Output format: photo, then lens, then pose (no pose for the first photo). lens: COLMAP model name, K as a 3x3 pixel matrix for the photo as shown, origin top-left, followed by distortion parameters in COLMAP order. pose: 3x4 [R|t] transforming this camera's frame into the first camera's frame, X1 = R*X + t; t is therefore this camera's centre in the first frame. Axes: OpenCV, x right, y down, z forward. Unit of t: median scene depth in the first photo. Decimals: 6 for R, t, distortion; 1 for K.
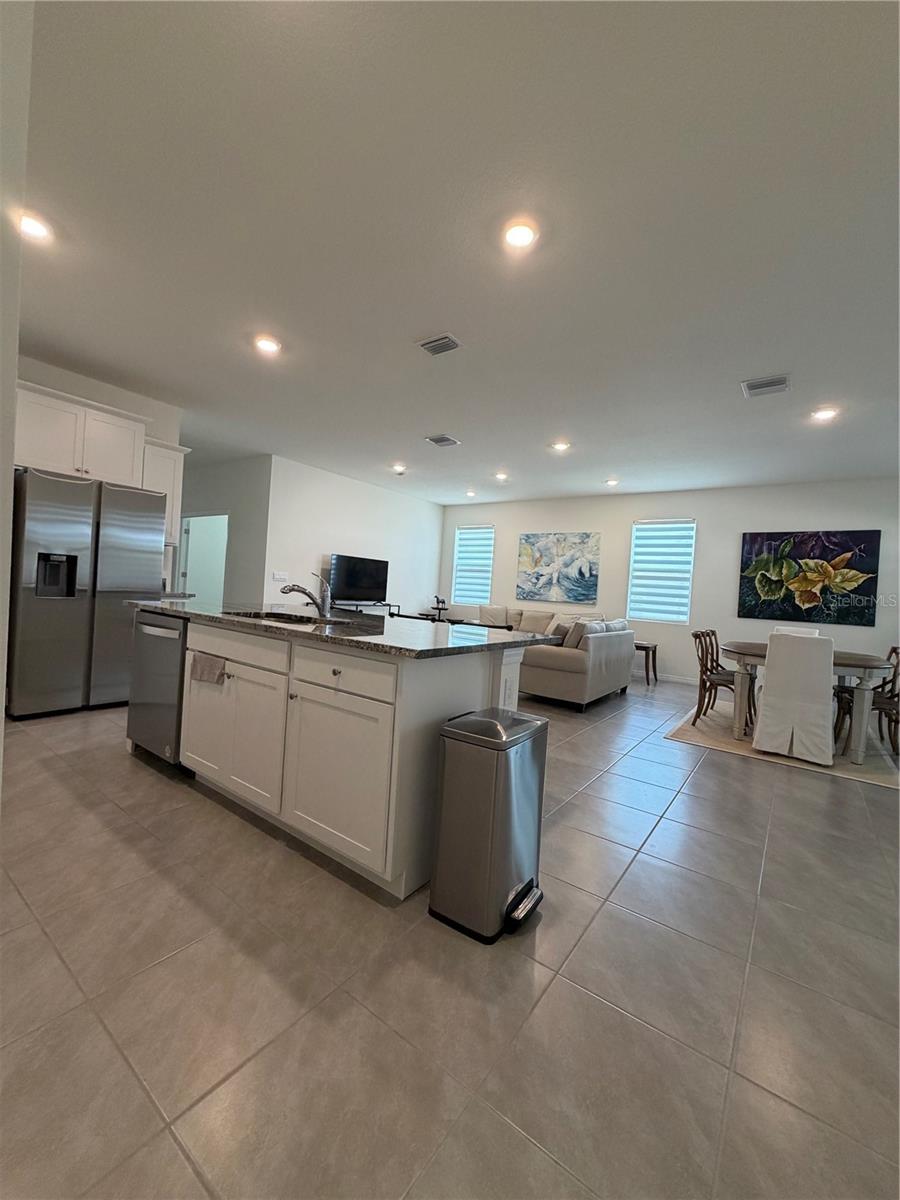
lens RADIAL K [[479.1, 0, 450.0], [0, 479.1, 600.0], [0, 0, 1]] dist [0.001495, -0.000127]
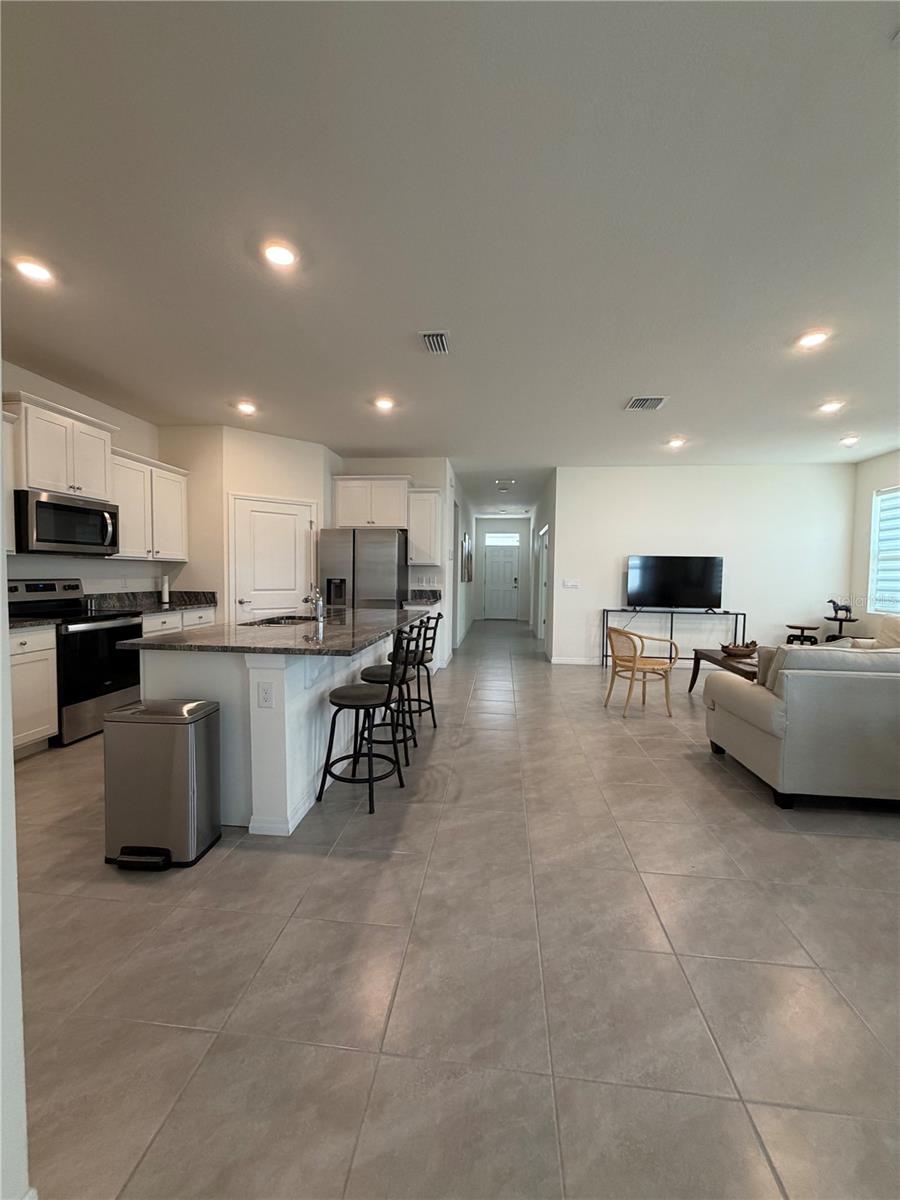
lens RADIAL K [[479.1, 0, 450.0], [0, 479.1, 600.0], [0, 0, 1]] dist [0.001495, -0.000127]
pose [[0.495183, -0.012176, -0.868704, 0.328495], [0.001153, 0.999910, -0.013357, -0.000277], [0.868788, 0.005612, 0.495152, 0.219908]]
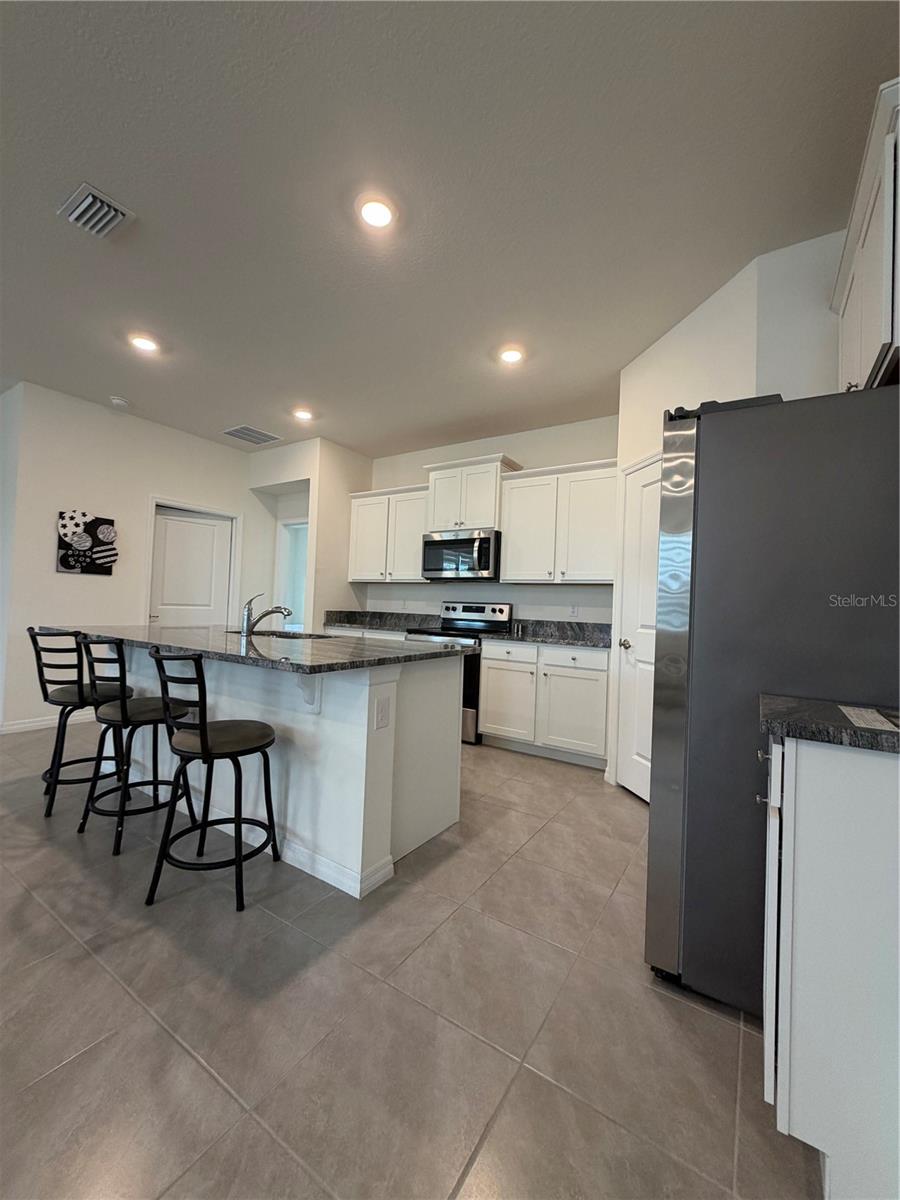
lens RADIAL K [[479.1, 0, 450.0], [0, 479.1, 600.0], [0, 0, 1]] dist [0.001495, -0.000127]
pose [[-0.993934, -0.098752, -0.048408, -0.204732], [-0.099576, 0.994918, 0.014897, -0.034788], [0.046691, 0.019627, -0.998717, 0.664311]]
